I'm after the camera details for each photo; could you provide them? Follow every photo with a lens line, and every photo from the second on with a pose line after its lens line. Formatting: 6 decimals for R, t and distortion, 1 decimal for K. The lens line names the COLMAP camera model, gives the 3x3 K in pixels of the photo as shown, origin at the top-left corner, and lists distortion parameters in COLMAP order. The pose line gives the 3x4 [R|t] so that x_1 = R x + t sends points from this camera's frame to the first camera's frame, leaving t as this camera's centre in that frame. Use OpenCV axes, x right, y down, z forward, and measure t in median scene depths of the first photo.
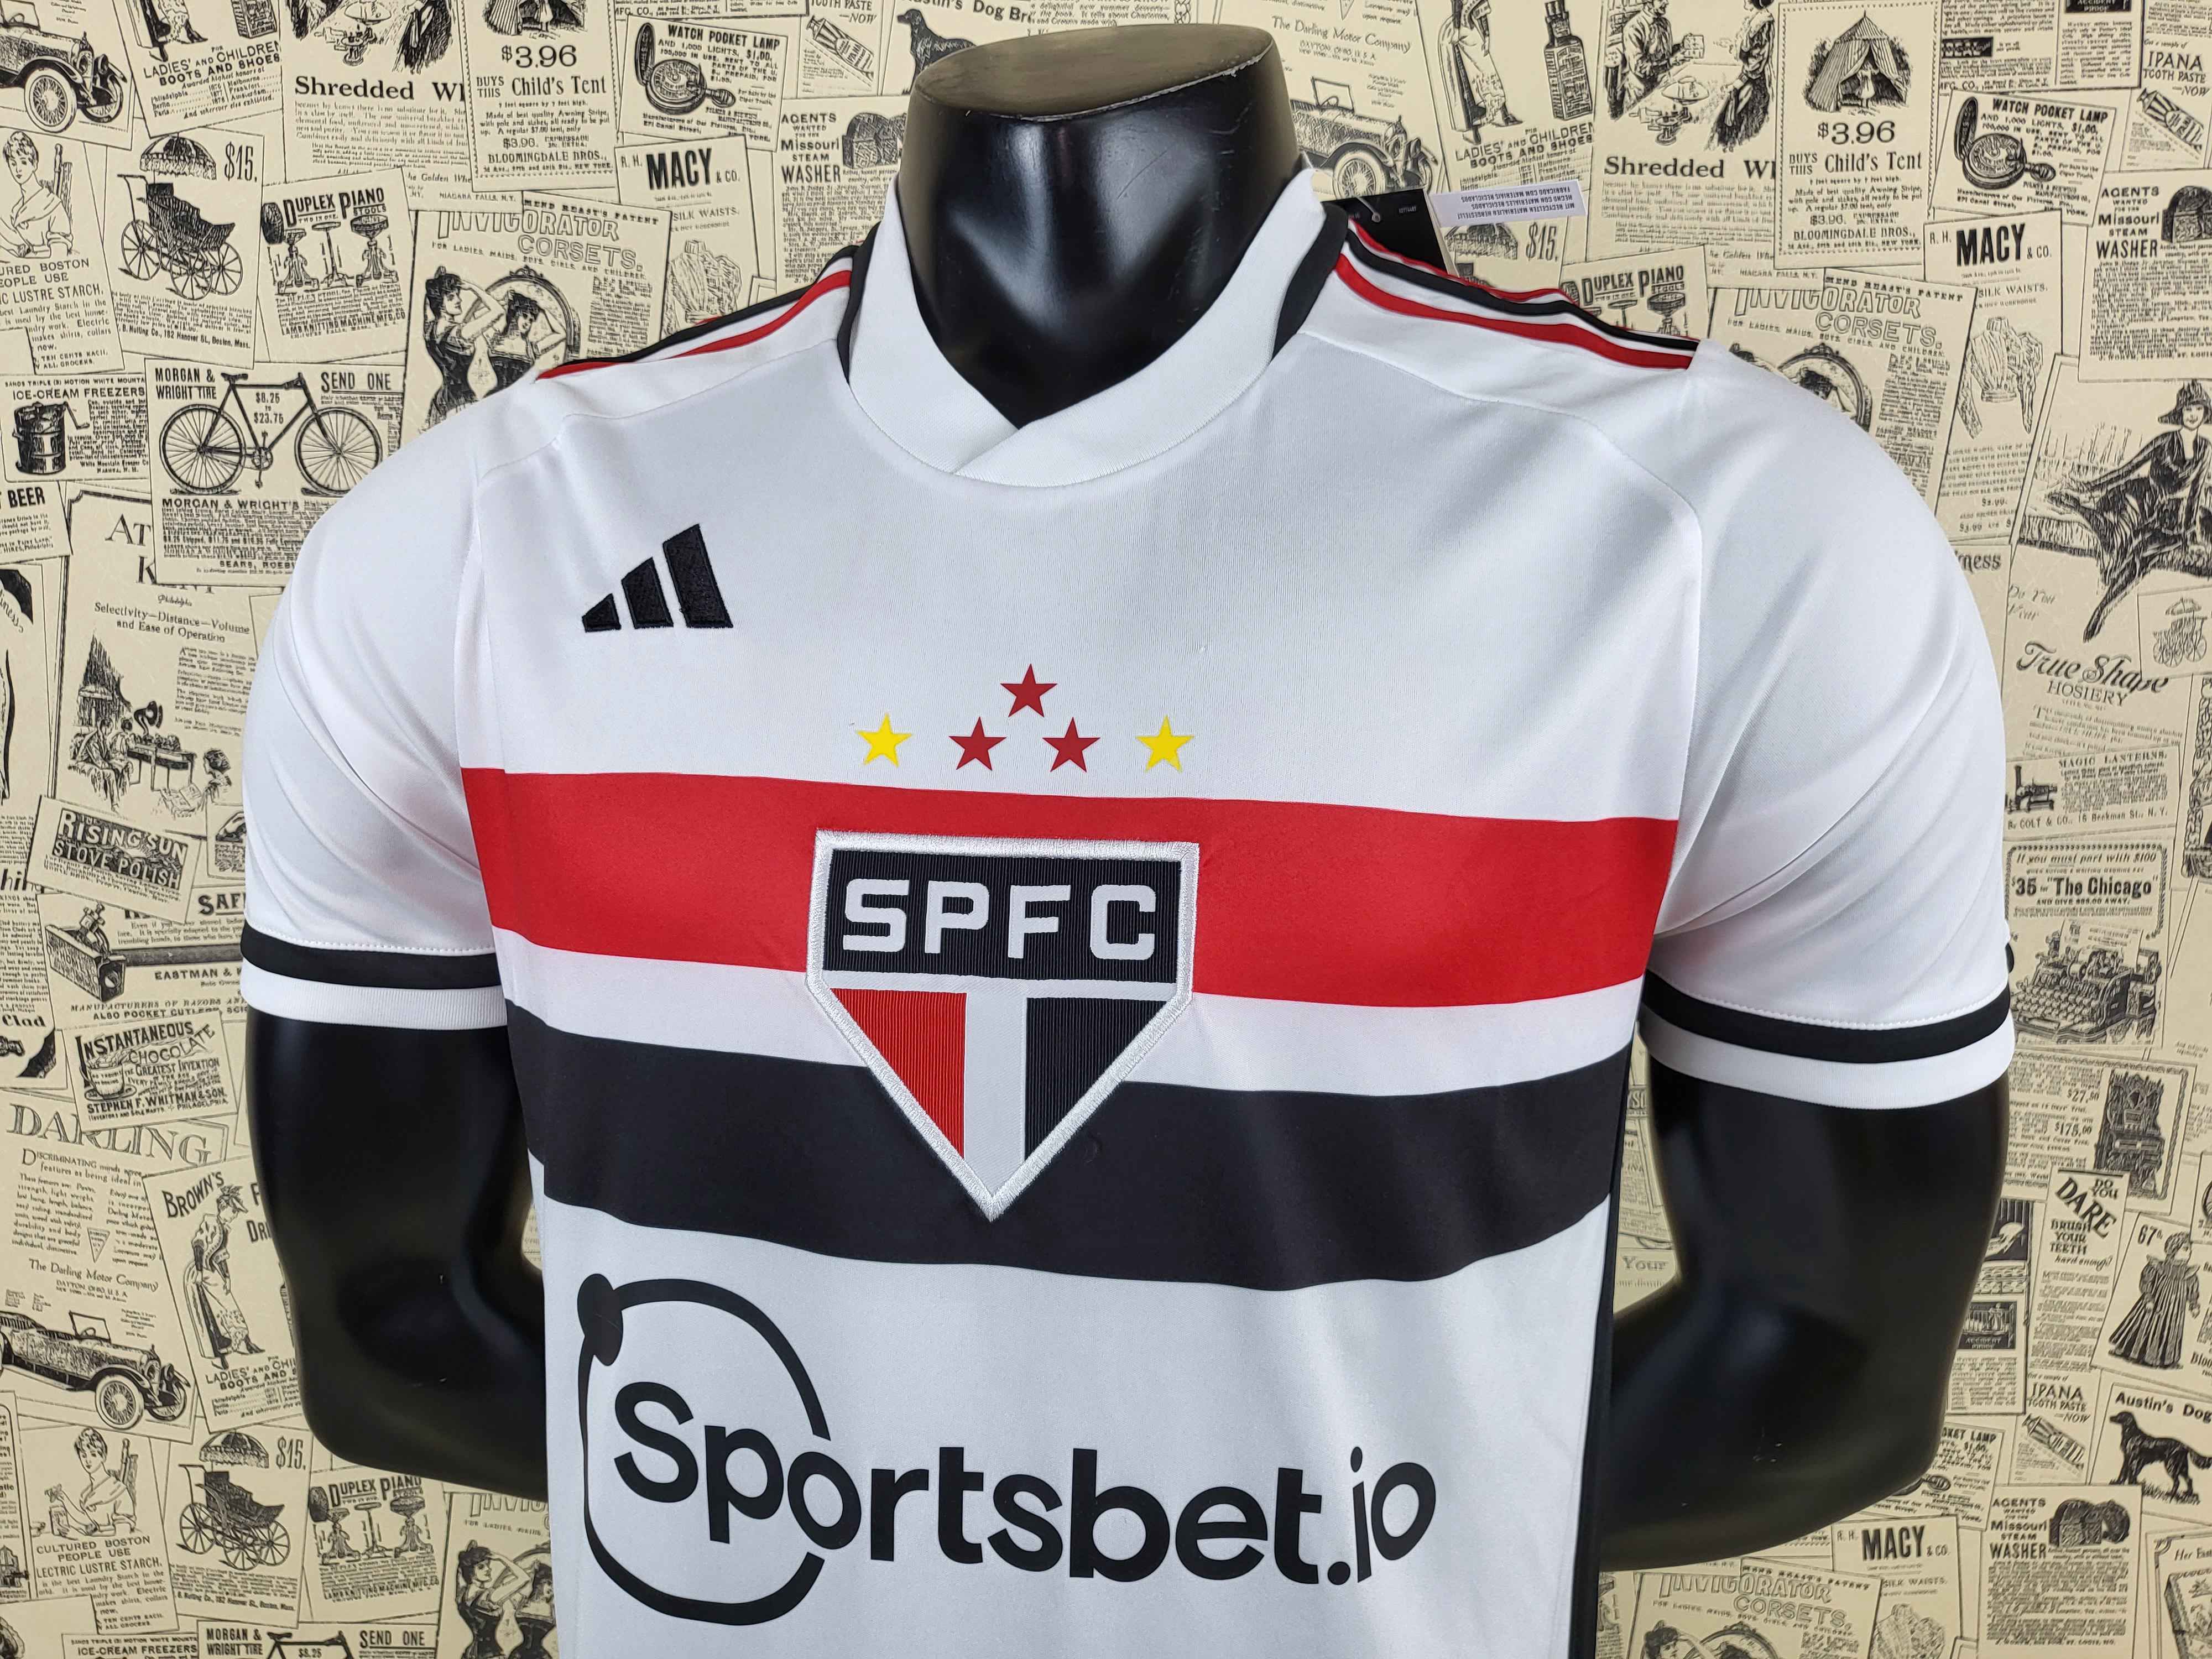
lens RADIAL K [[1648.9, 0, 1103.9], [0, 1648.9, 829.0], [0, 0, 1]] dist [0.001835, 0.042696]
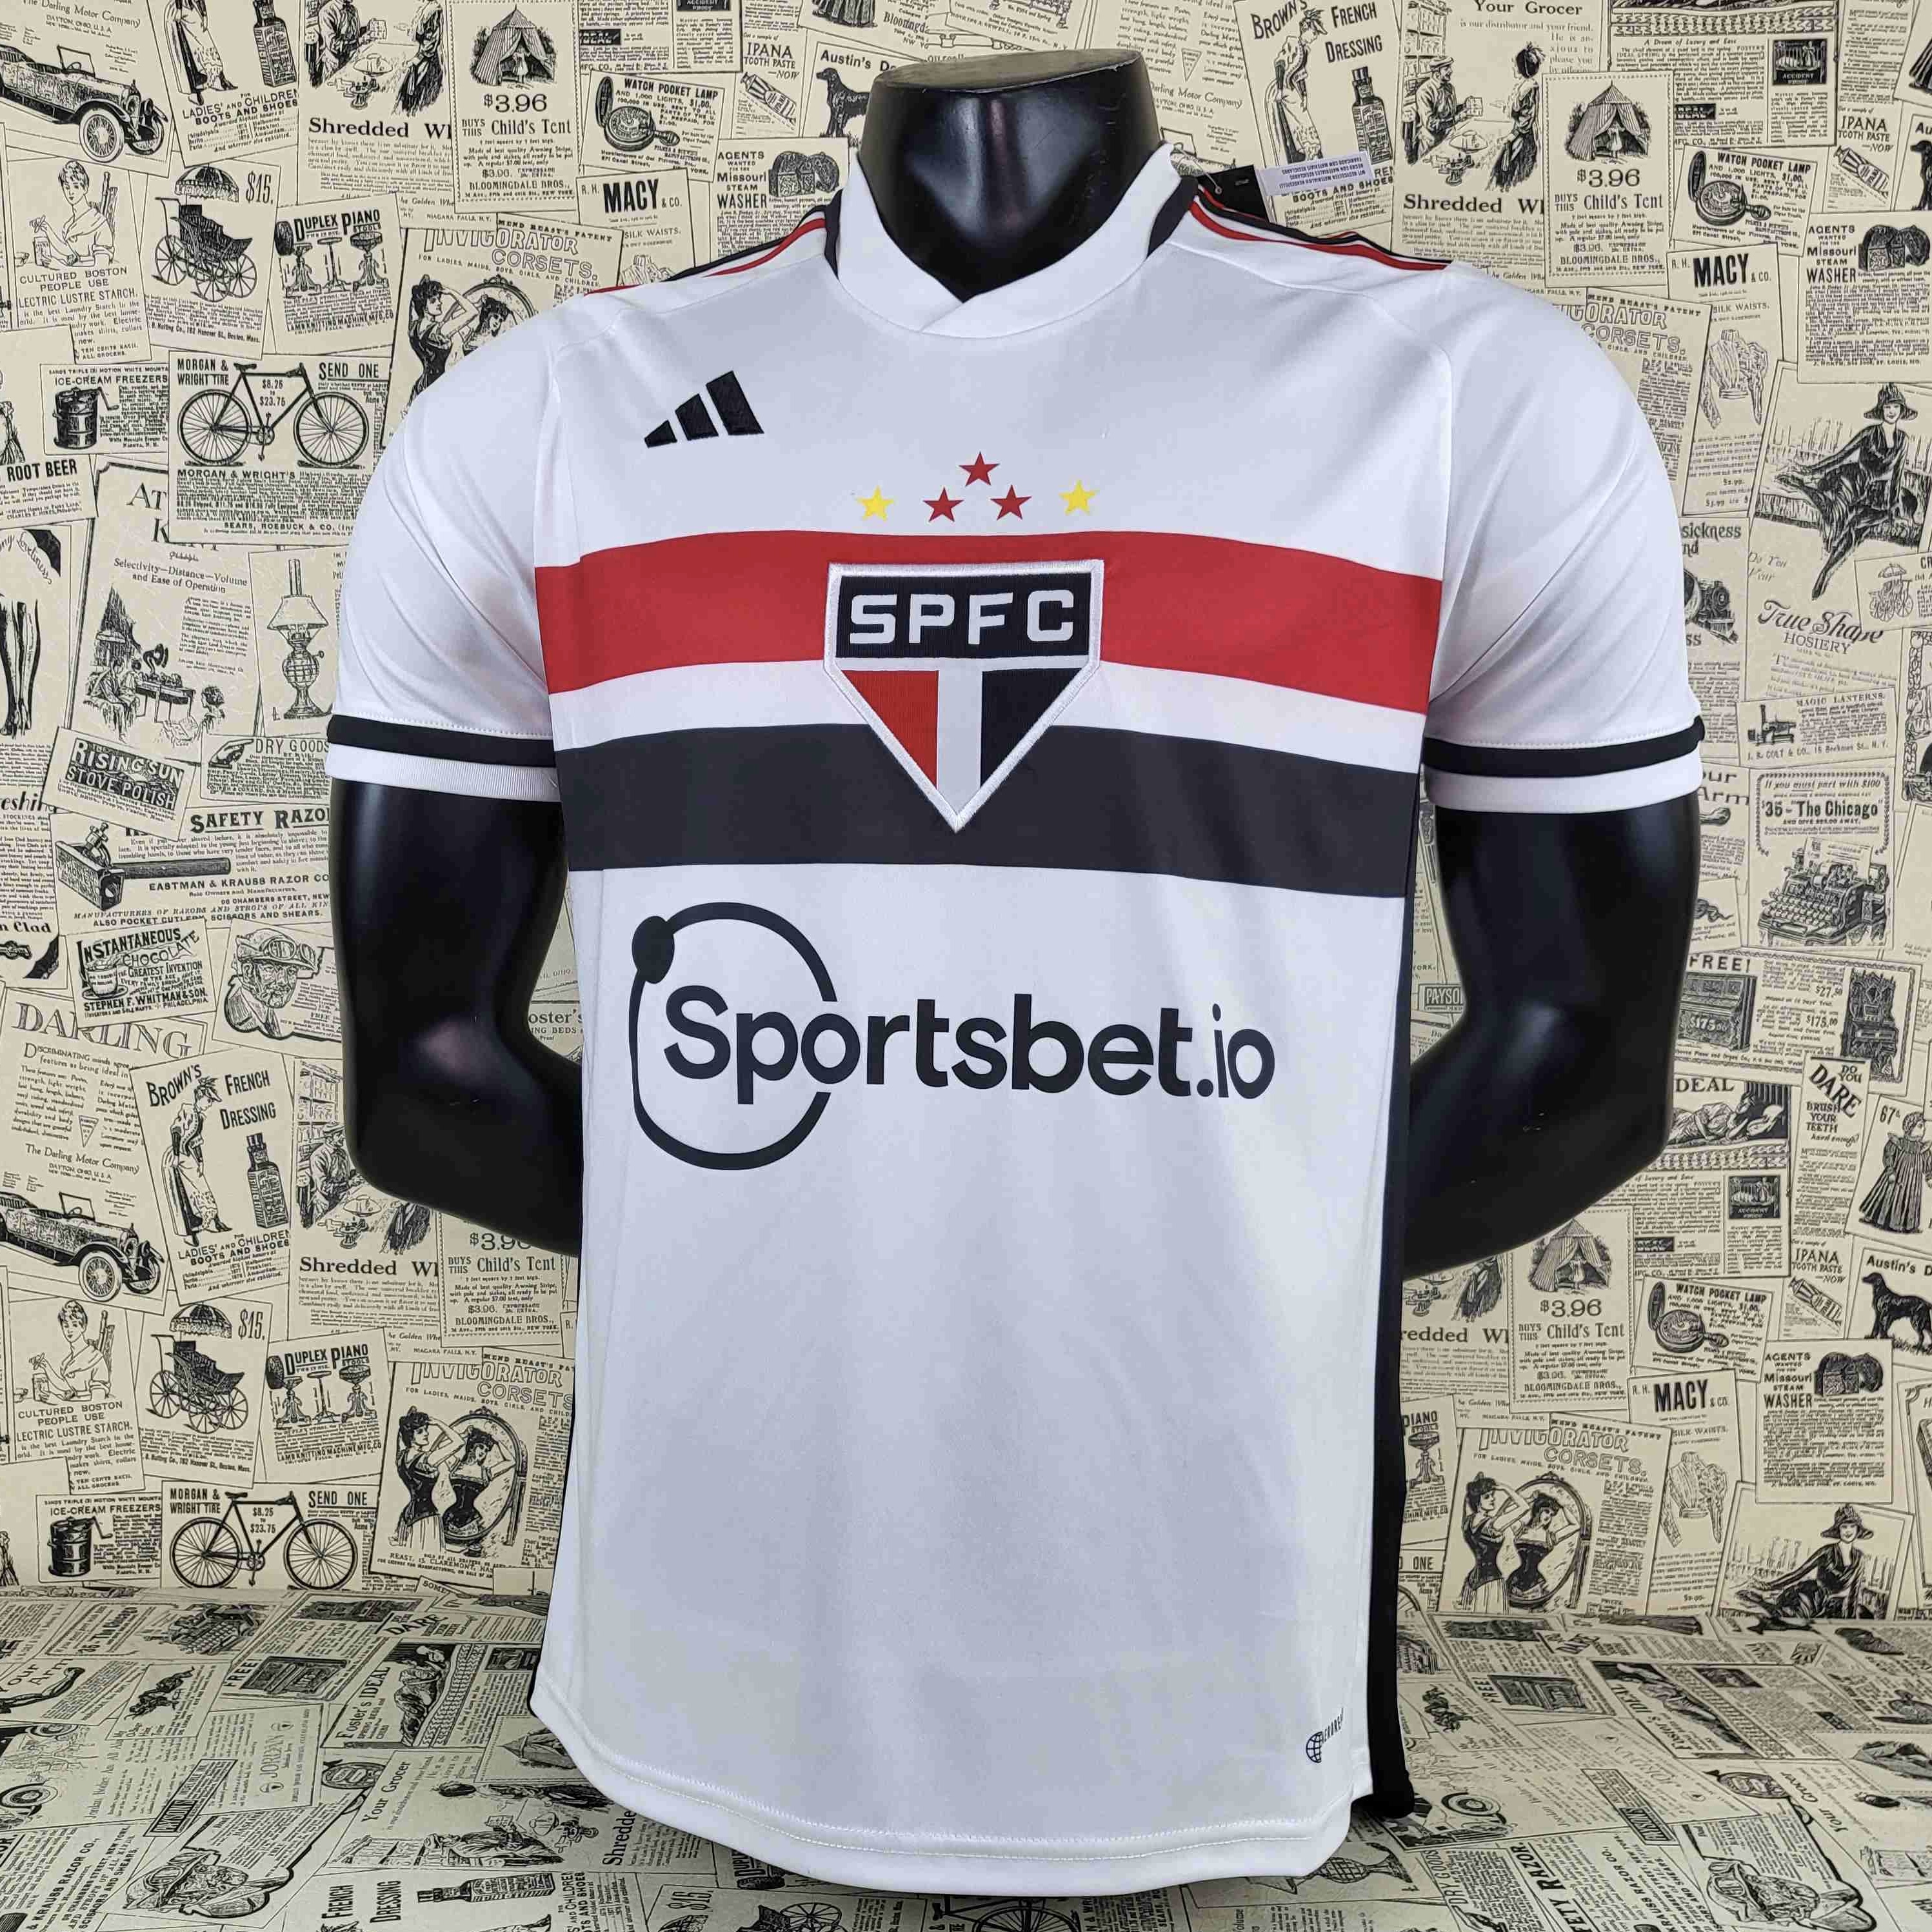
lens RADIAL K [[1902.6, 0, 945.7], [0, 1902.6, 983.3], [0, 0, 1]] dist [0.025792, 0.000000]
pose [[0.999646, 0.001559, 0.026562, -0.065331], [0.000468, 0.997097, -0.076137, 0.266724], [-0.026604, 0.076123, 0.996743, -0.329469]]
